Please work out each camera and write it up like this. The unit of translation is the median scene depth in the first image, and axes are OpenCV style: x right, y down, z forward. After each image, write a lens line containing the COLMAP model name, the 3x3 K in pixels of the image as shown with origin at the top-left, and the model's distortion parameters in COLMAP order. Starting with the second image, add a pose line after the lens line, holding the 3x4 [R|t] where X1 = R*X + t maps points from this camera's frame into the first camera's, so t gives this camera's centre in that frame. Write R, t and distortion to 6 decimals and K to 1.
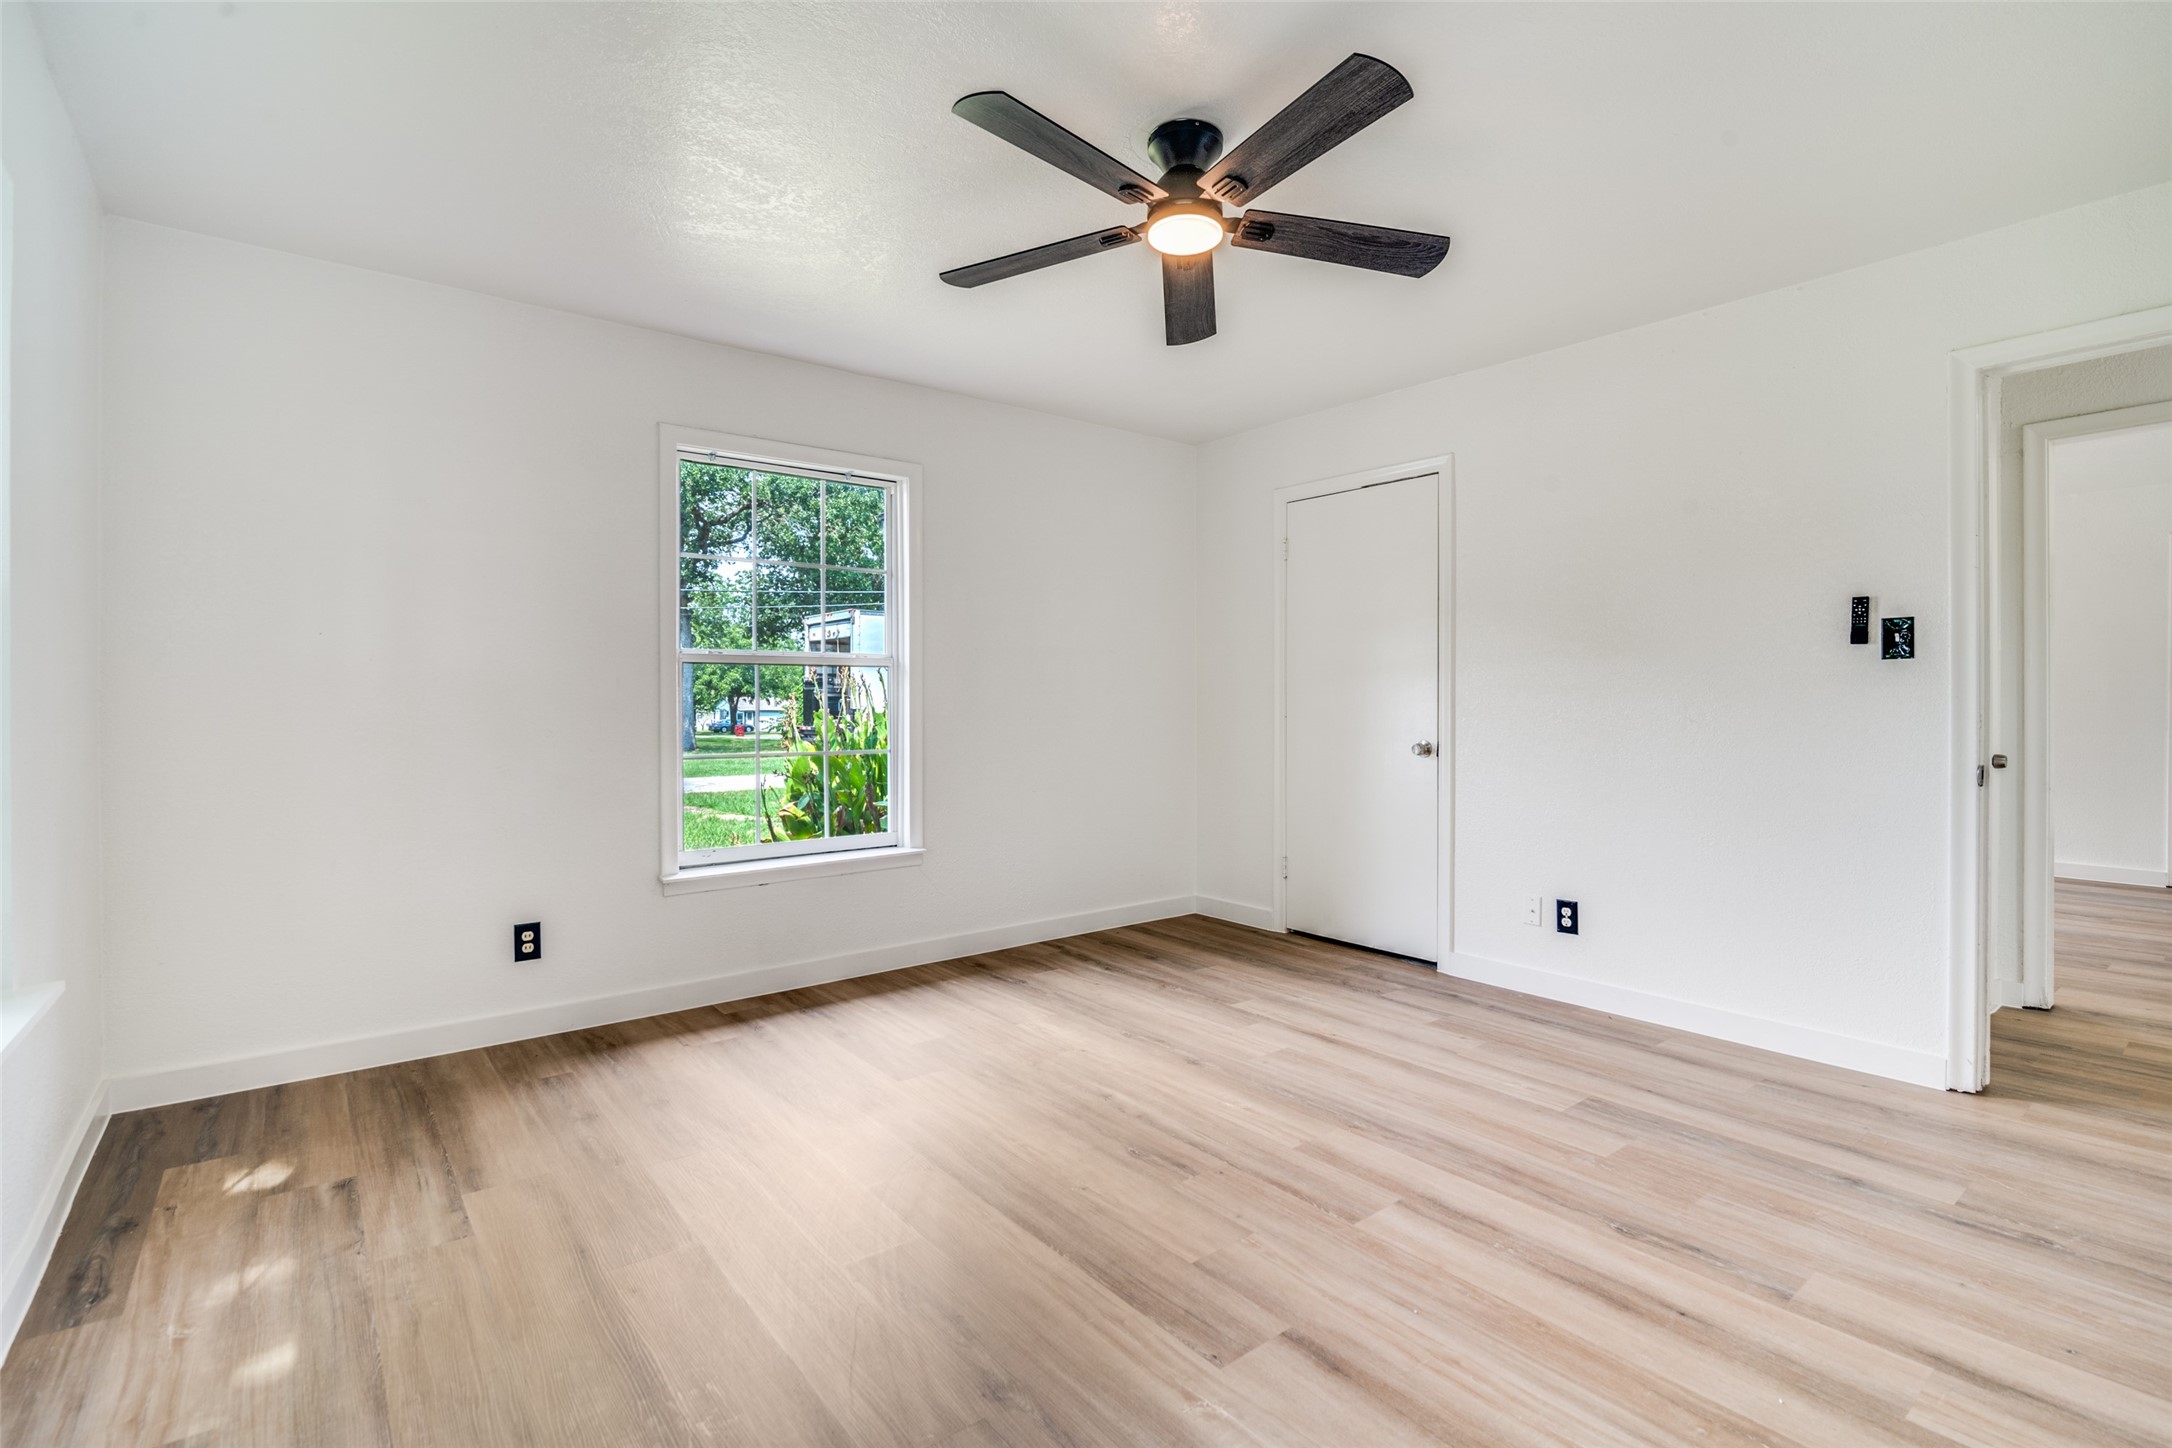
lens RADIAL K [[1005.1, 0, 1101.1], [0, 1005.1, 708.2], [0, 0, 1]] dist [-0.016543, 0.000703]
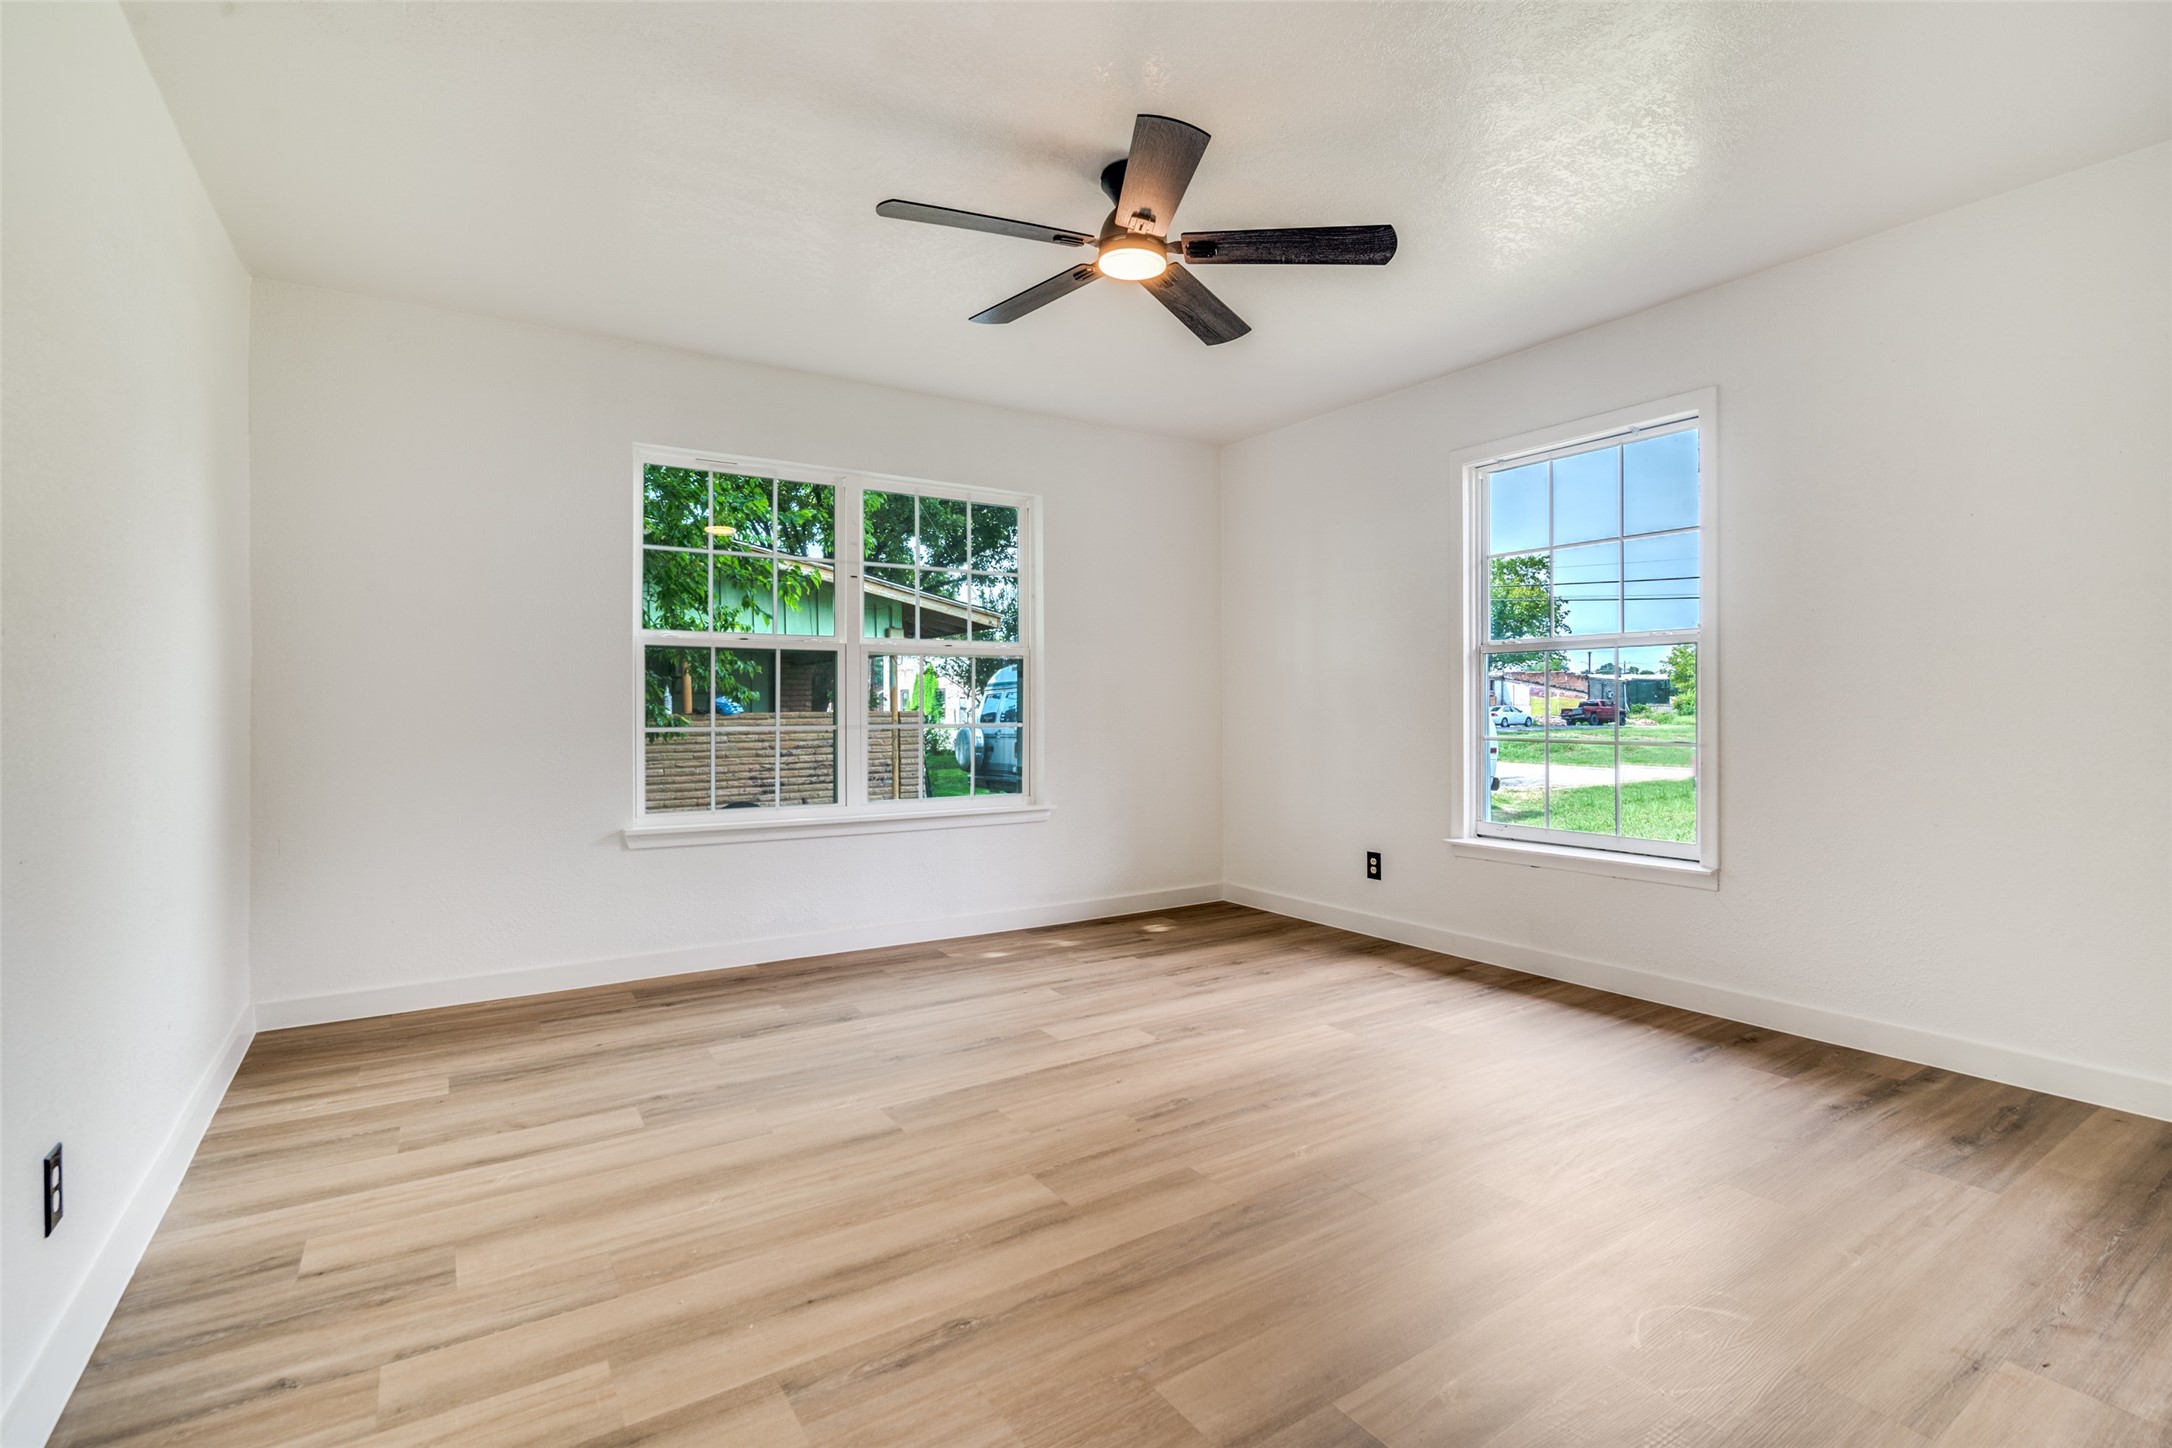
lens RADIAL K [[1015.6, 0, 1090.3], [0, 1015.6, 718.6], [0, 0, 1]] dist [-0.014996, 0.000190]
pose [[-0.107350, 0.017036, -0.994075, 1.062618], [0.004758, 0.999851, 0.016621, 0.007163], [0.994210, -0.002946, -0.107415, 0.952351]]
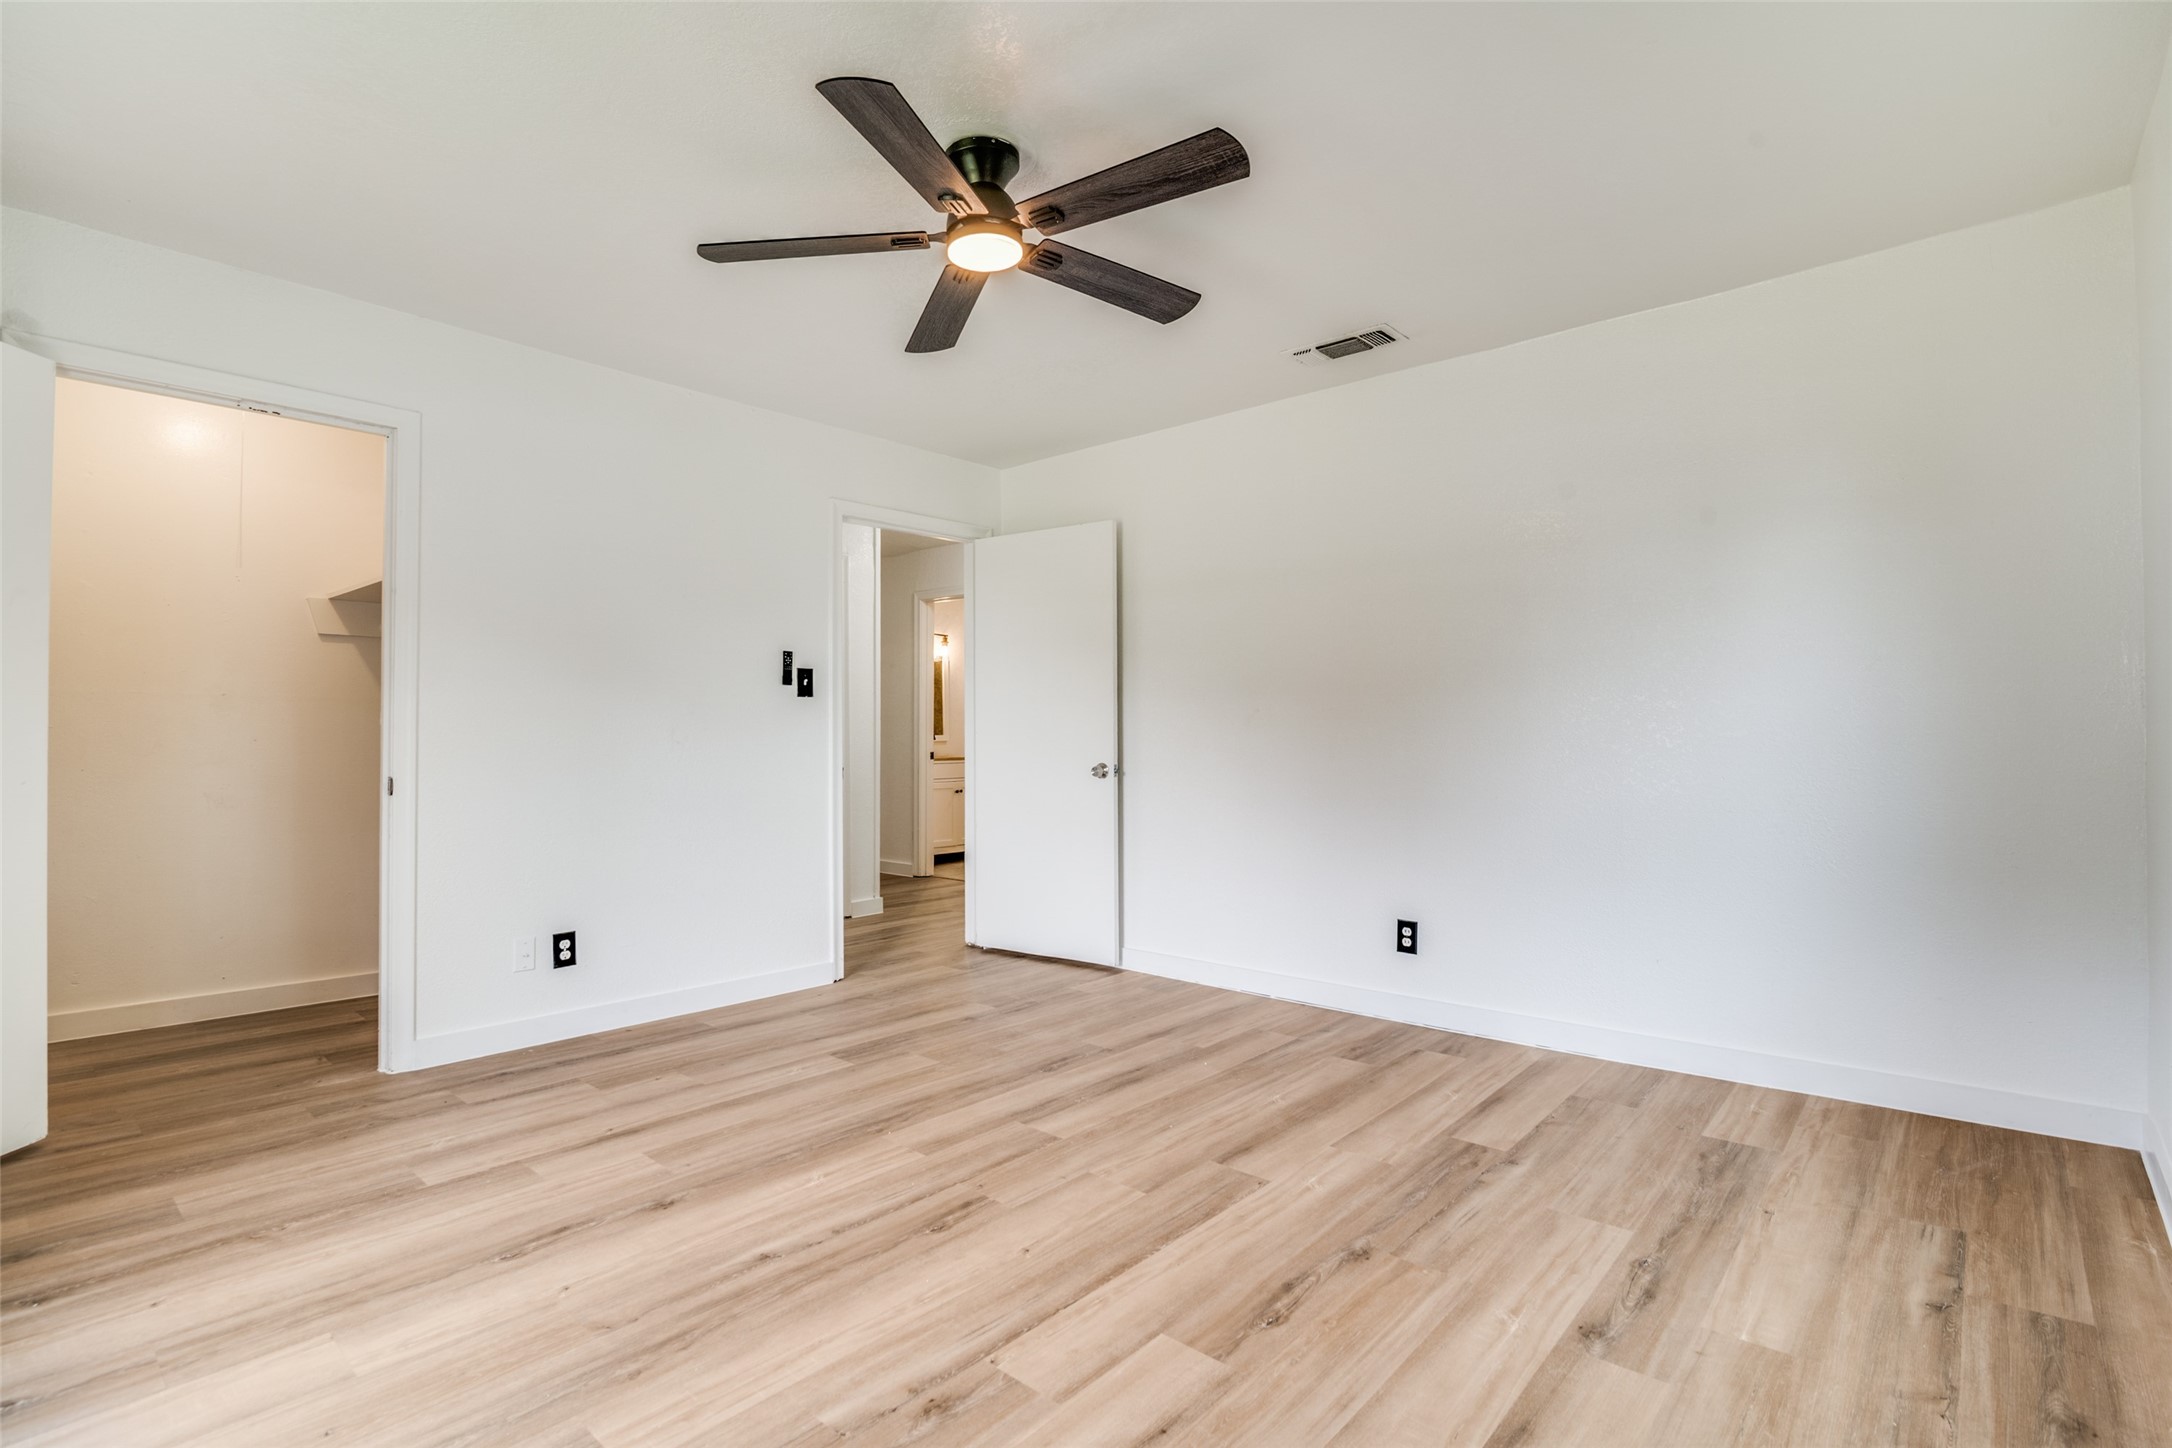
lens RADIAL K [[1015.6, 0, 1090.3], [0, 1015.6, 718.6], [0, 0, 1]] dist [-0.014996, 0.000190]
pose [[-0.163342, 0.013387, 0.986479, -0.820279], [0.004127, 0.999908, -0.012886, 0.003303], [-0.986561, 0.001967, -0.163382, 0.944928]]
